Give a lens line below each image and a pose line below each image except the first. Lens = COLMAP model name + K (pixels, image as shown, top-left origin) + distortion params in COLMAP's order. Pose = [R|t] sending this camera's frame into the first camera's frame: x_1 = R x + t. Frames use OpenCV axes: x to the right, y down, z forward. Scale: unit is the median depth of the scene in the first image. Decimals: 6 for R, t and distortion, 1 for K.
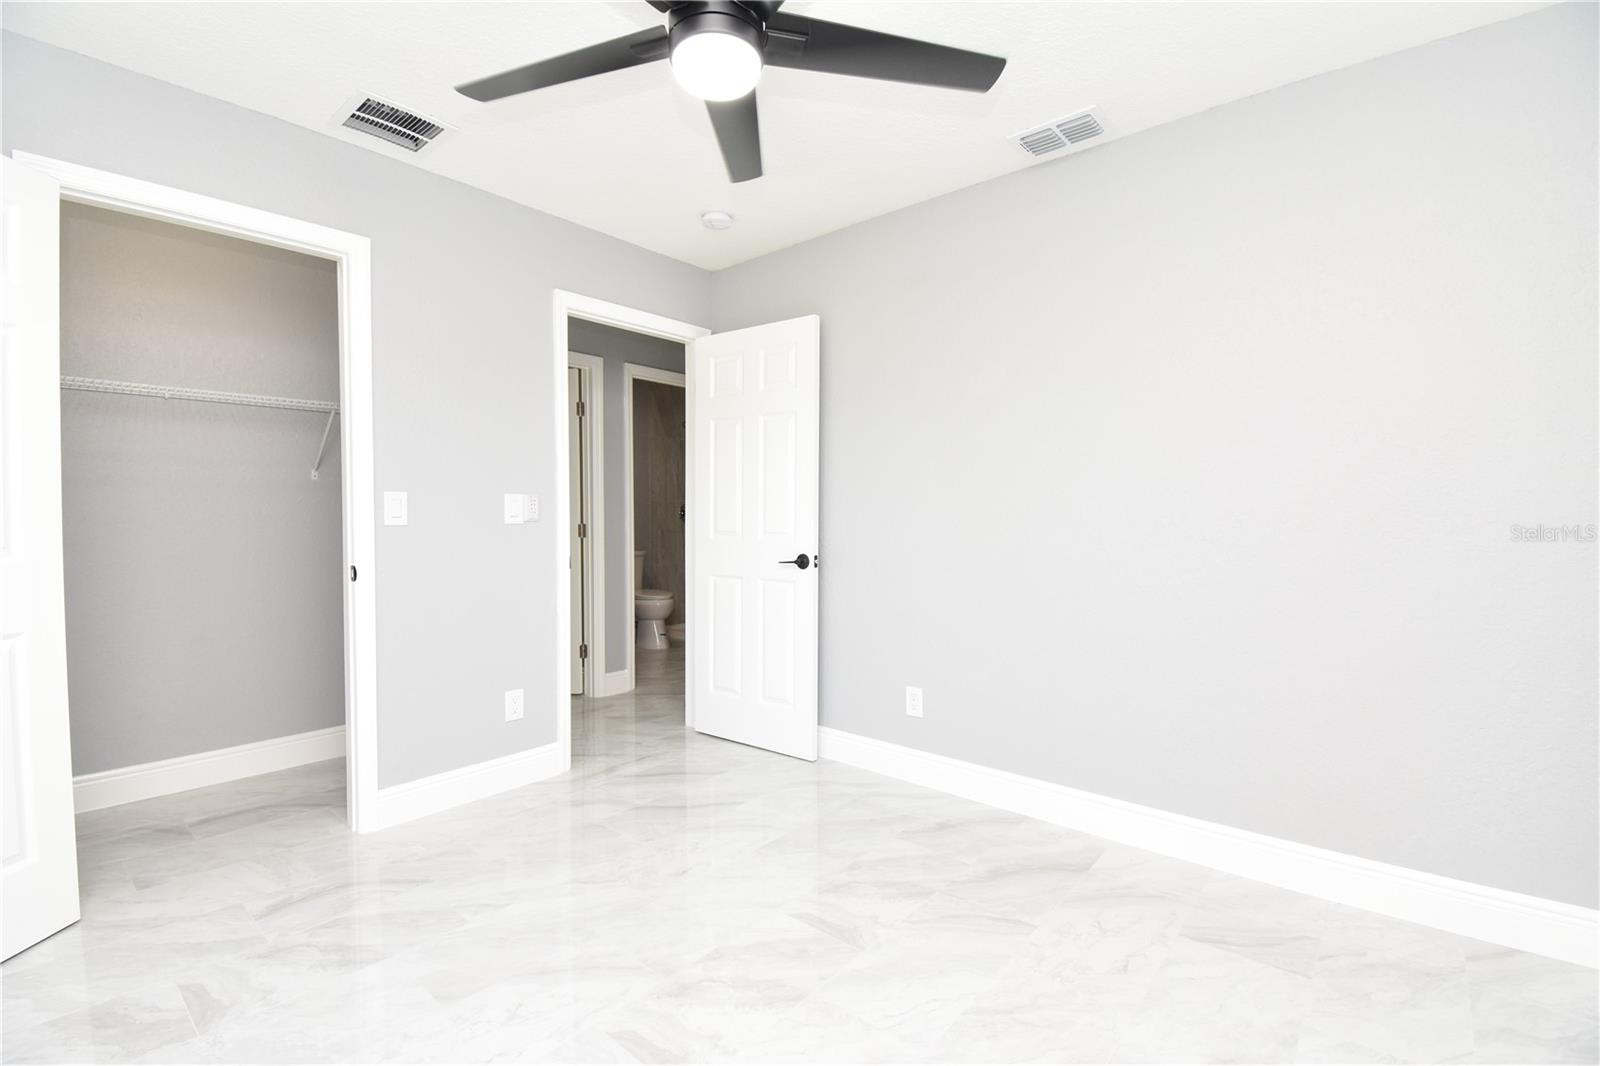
lens RADIAL K [[703.7, 0, 800.0], [0, 703.7, 533.0], [0, 0, 1]] dist [0.019435, -0.025608]
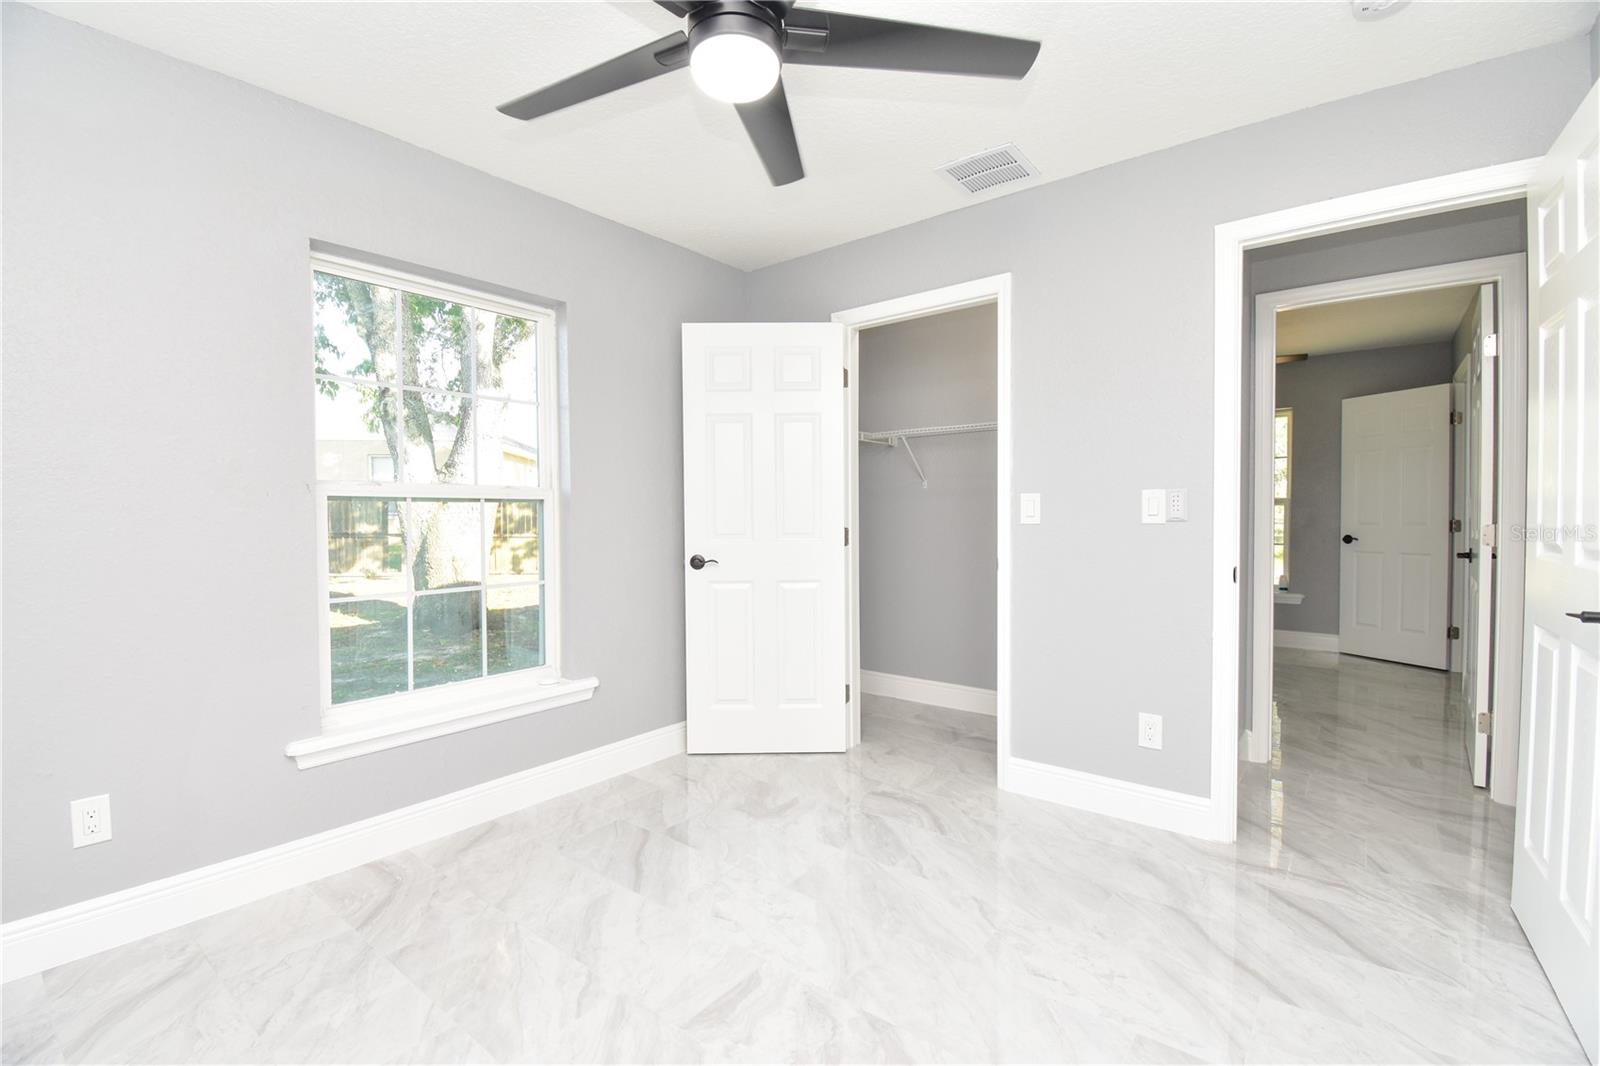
lens RADIAL K [[703.7, 0, 800.0], [0, 703.7, 533.0], [0, 0, 1]] dist [0.019435, -0.025608]
pose [[0.031478, 0.023390, -0.999231, 0.530369], [-0.016113, 0.999608, 0.022892, -0.016681], [0.999375, 0.015380, 0.031842, 0.631990]]
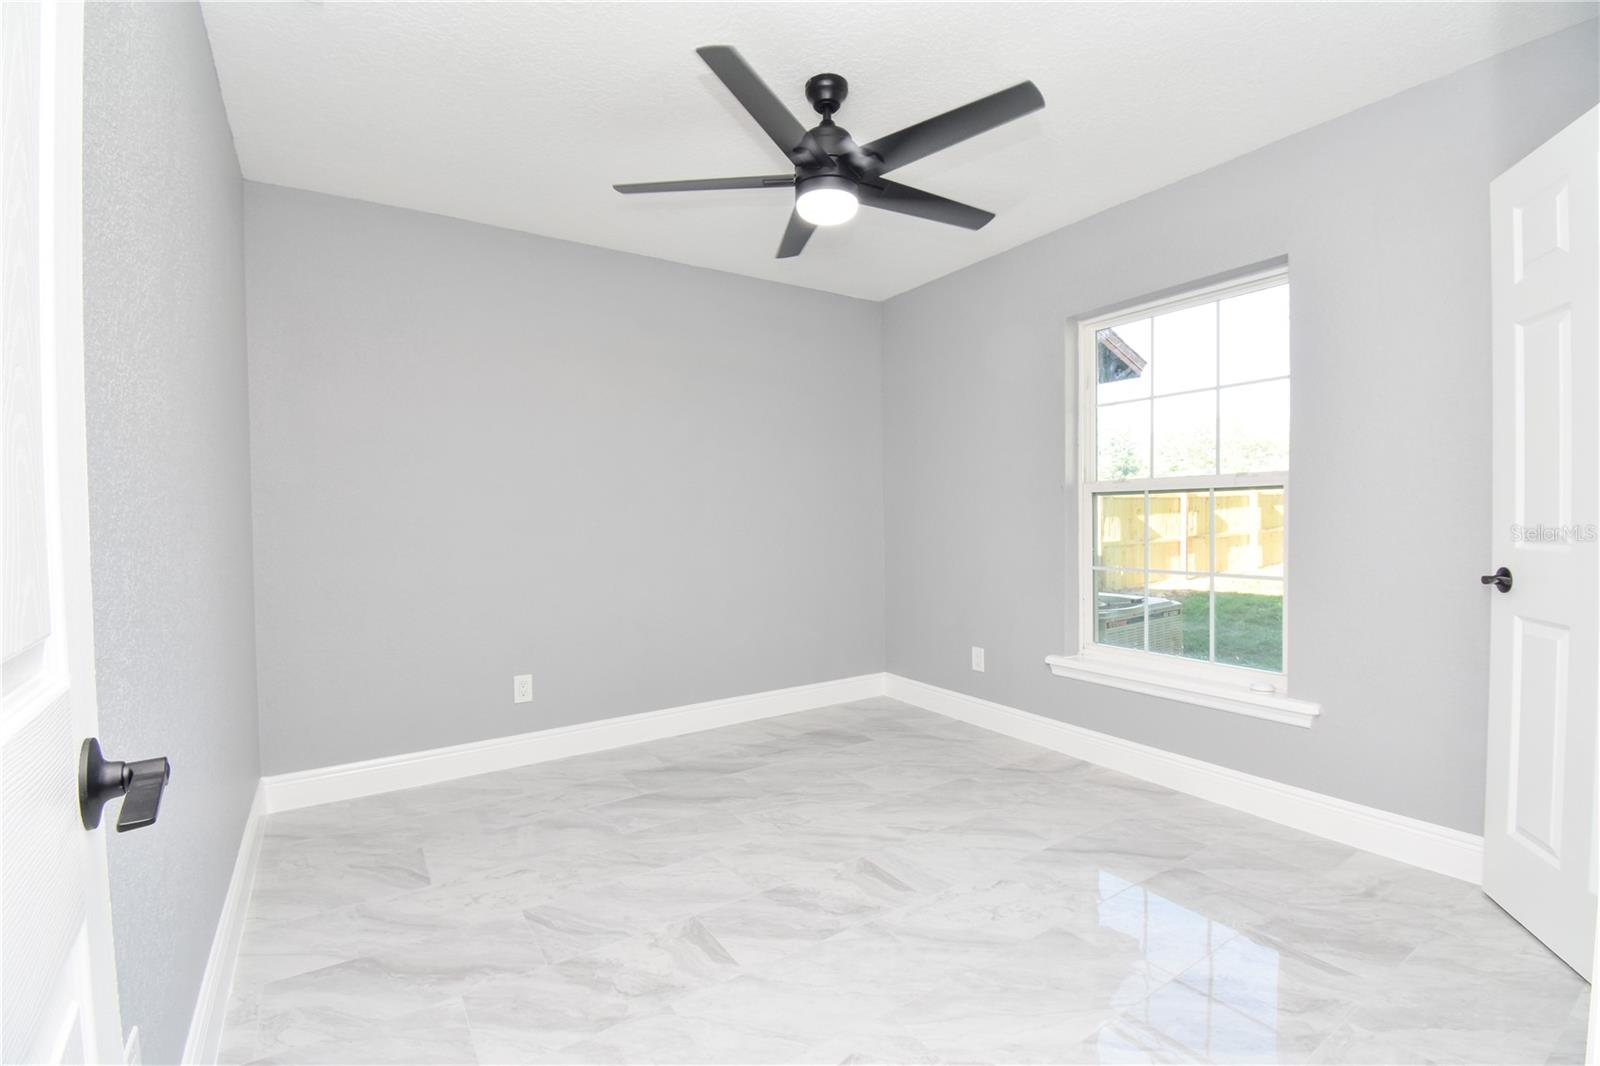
lens RADIAL K [[703.7, 0, 800.0], [0, 703.7, 533.0], [0, 0, 1]] dist [0.019435, -0.025608]
pose [[-0.958864, 0.007920, 0.283755, -0.280247], [0.021957, 0.998685, 0.046324, -0.032157], [-0.283015, 0.050649, -0.957777, 1.446637]]
